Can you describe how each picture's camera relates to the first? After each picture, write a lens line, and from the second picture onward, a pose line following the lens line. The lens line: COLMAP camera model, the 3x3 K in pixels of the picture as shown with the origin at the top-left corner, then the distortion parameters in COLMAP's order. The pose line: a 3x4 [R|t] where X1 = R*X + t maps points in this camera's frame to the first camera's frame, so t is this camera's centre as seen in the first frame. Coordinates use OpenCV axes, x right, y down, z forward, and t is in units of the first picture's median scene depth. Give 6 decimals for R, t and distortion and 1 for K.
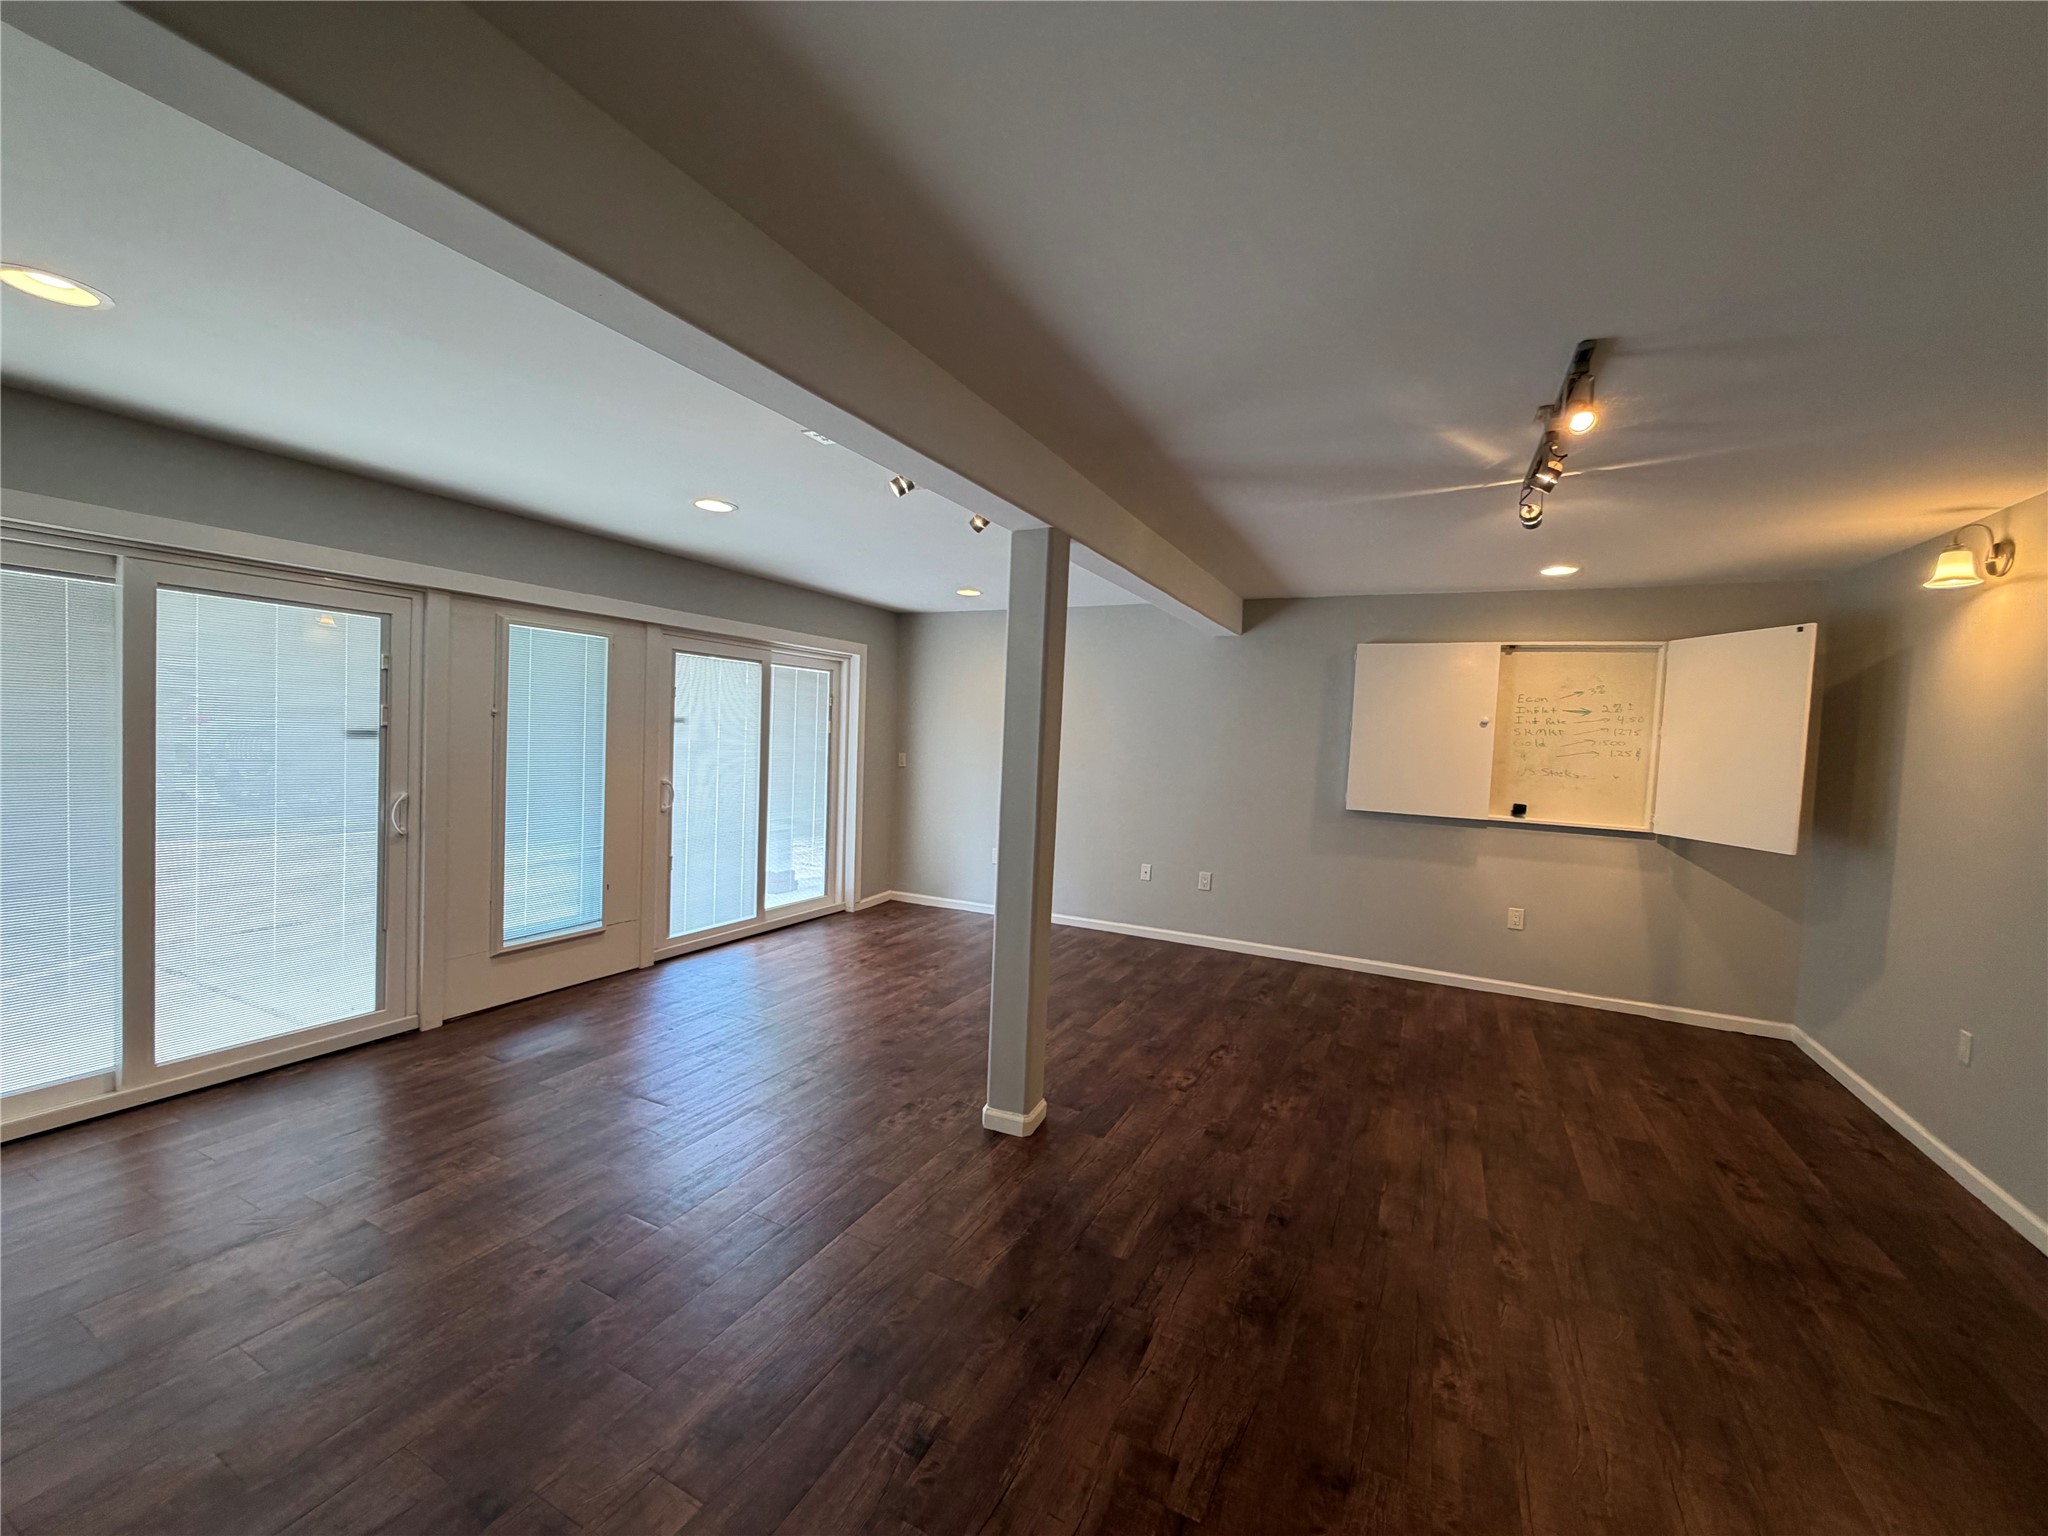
lens RADIAL K [[792.5, 0, 1024.0], [0, 792.5, 768.0], [0, 0, 1]] dist [-0.021597, 0.000195]
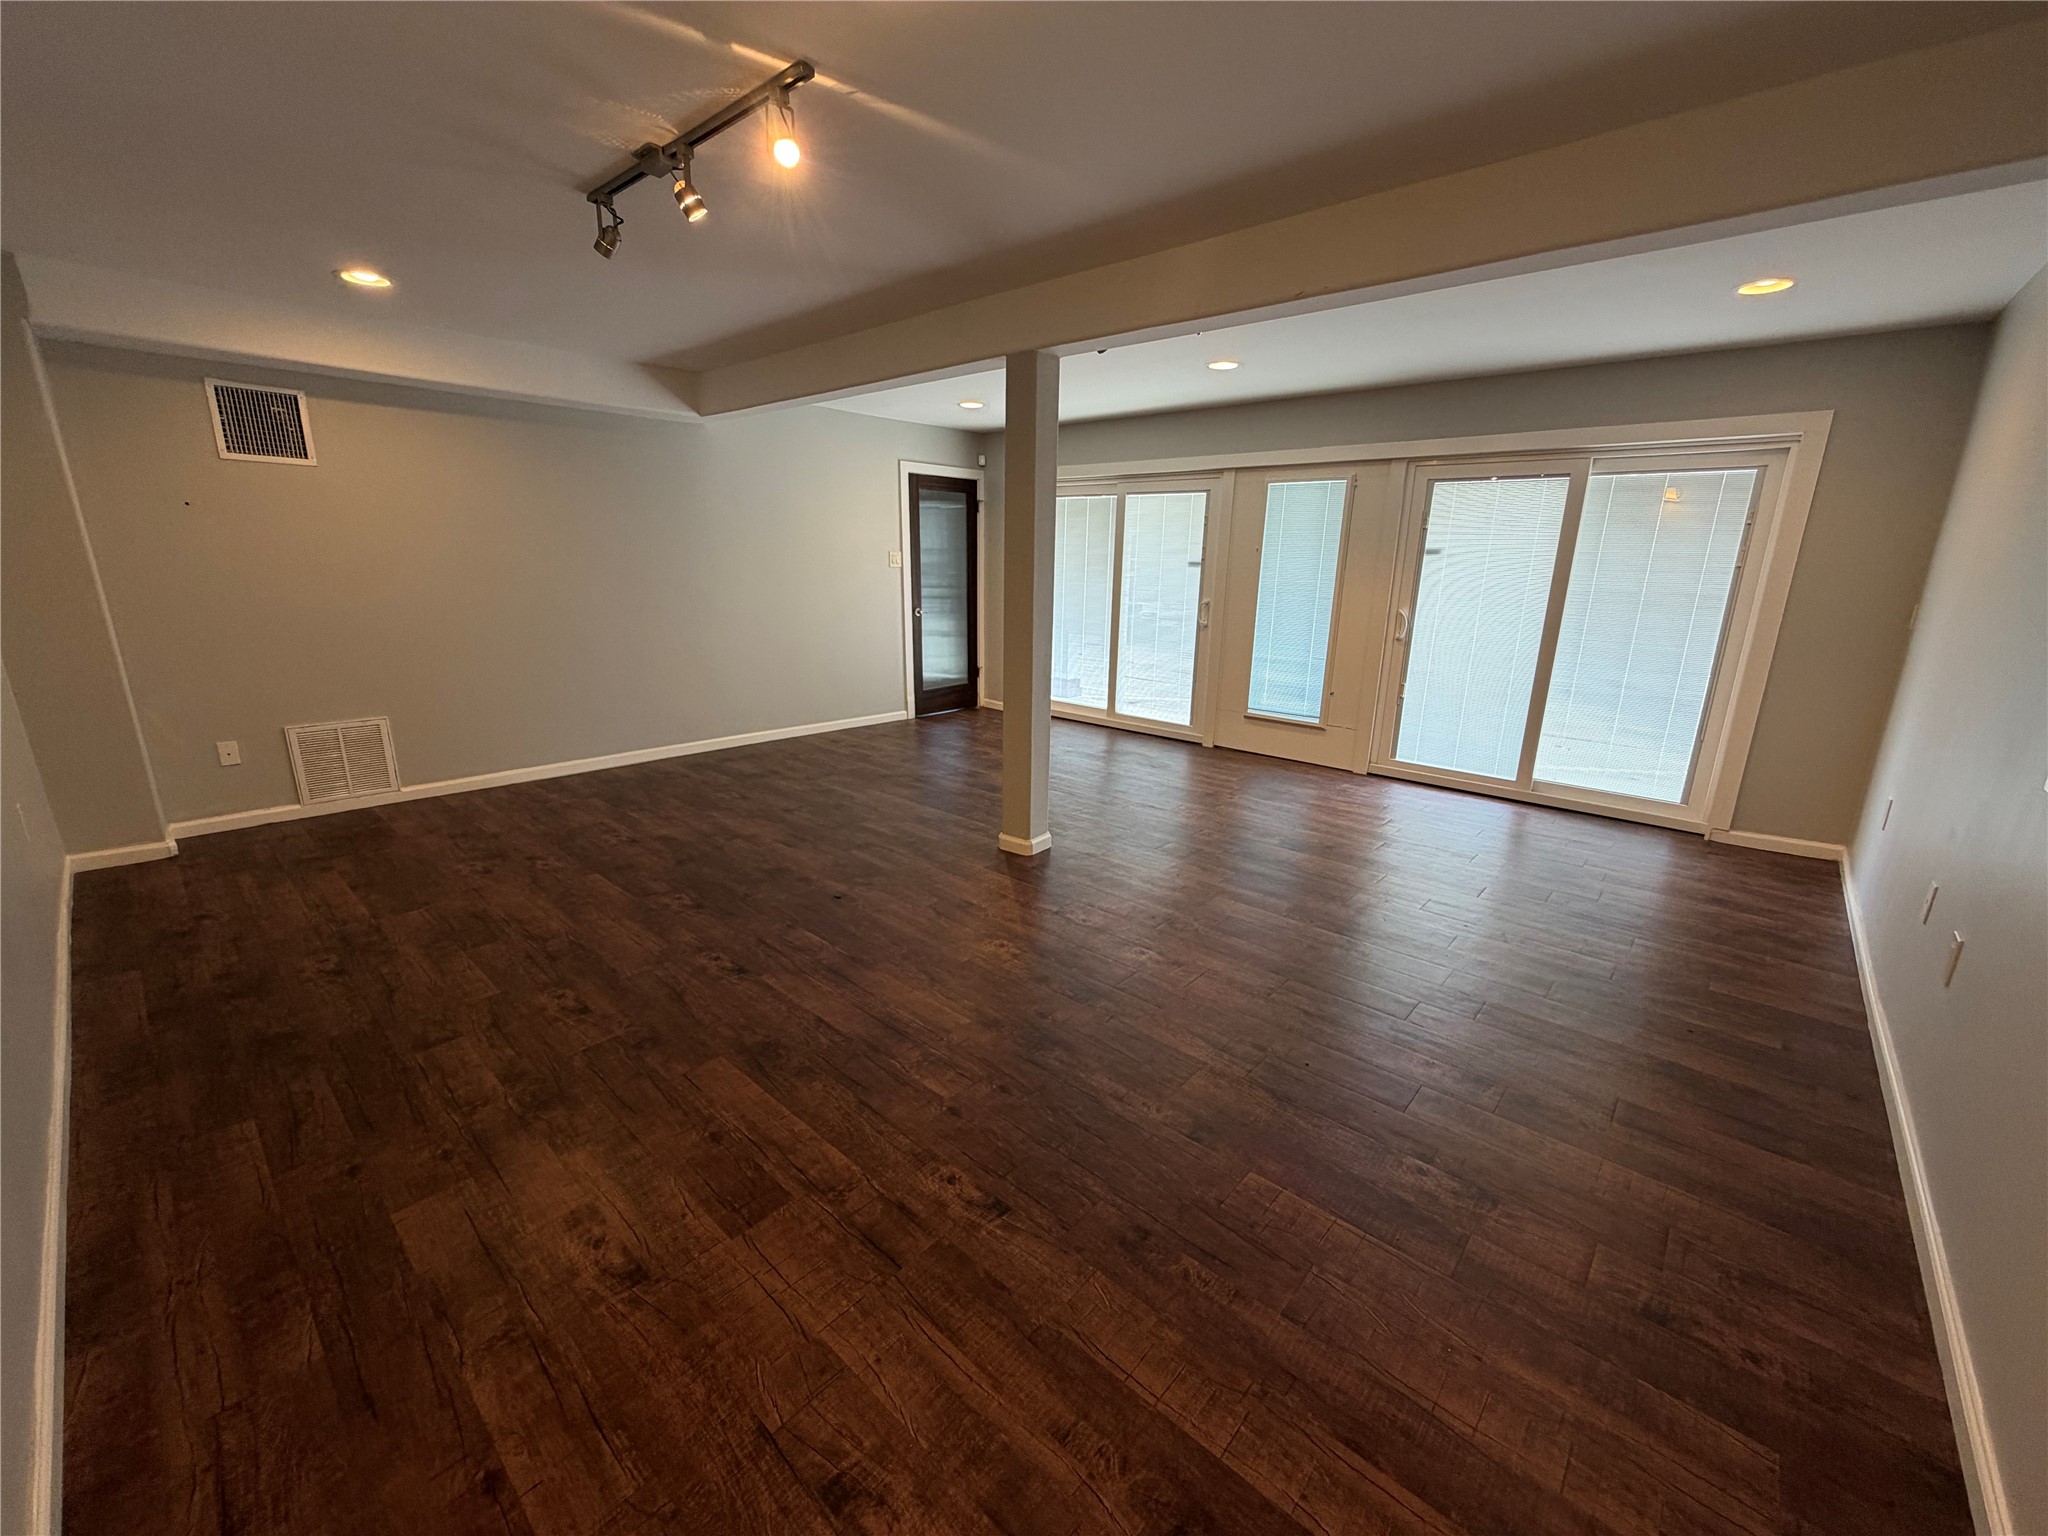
lens RADIAL K [[792.5, 0, 1024.0], [0, 792.5, 768.0], [0, 0, 1]] dist [-0.021597, 0.000195]
pose [[-0.227459, 0.212100, -0.950408, 0.991357], [-0.066810, 0.970292, 0.232527, 0.012593], [0.971493, 0.116387, -0.206531, 1.030639]]
